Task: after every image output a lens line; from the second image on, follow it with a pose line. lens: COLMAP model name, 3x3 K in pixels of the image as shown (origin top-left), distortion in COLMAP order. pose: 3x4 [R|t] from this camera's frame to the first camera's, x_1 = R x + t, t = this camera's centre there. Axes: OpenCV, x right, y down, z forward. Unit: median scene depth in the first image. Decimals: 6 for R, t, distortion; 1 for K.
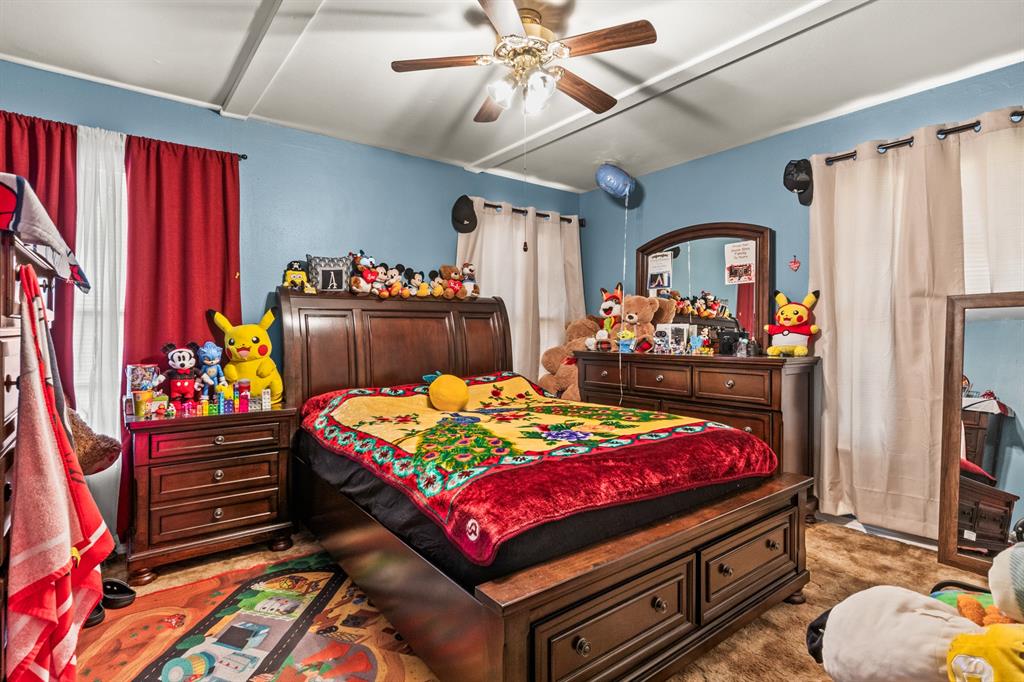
lens RADIAL K [[512.0, 0, 512.1], [0, 512.0, 338.9], [0, 0, 1]] dist [-0.000174, -0.001771]
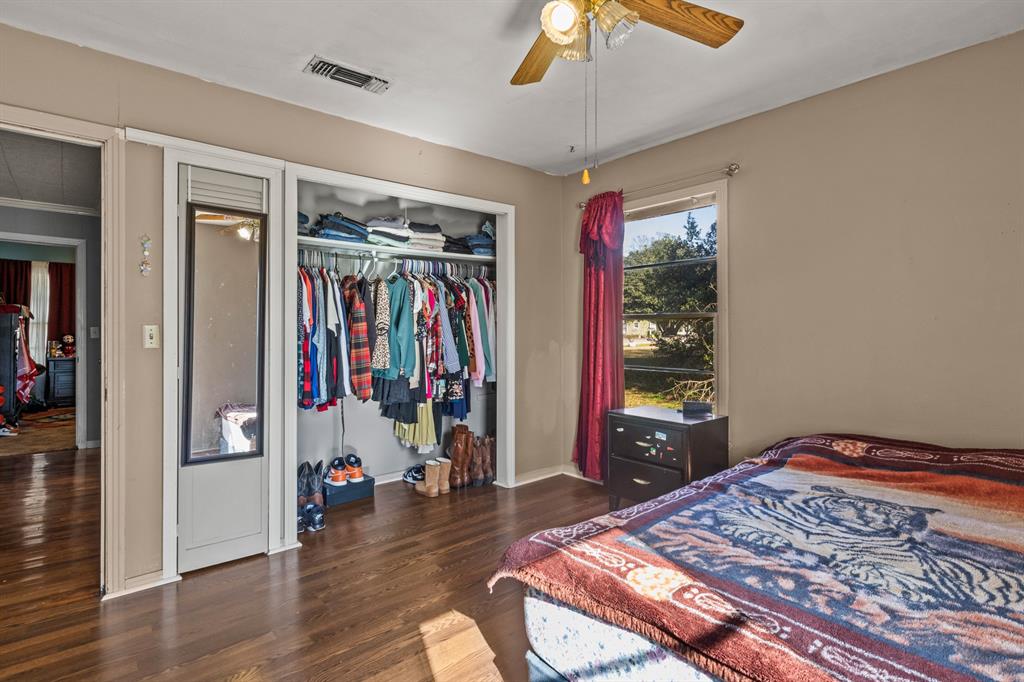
lens RADIAL K [[512.0, 0, 511.3], [0, 512.0, 336.9], [0, 0, 1]] dist [-0.000174, -0.001771]
pose [[0.998722, -0.000405, 0.050532, 1.804147], [0.000970, 0.999937, -0.011155, 0.065184], [-0.050525, 0.011190, 0.998660, -2.125156]]
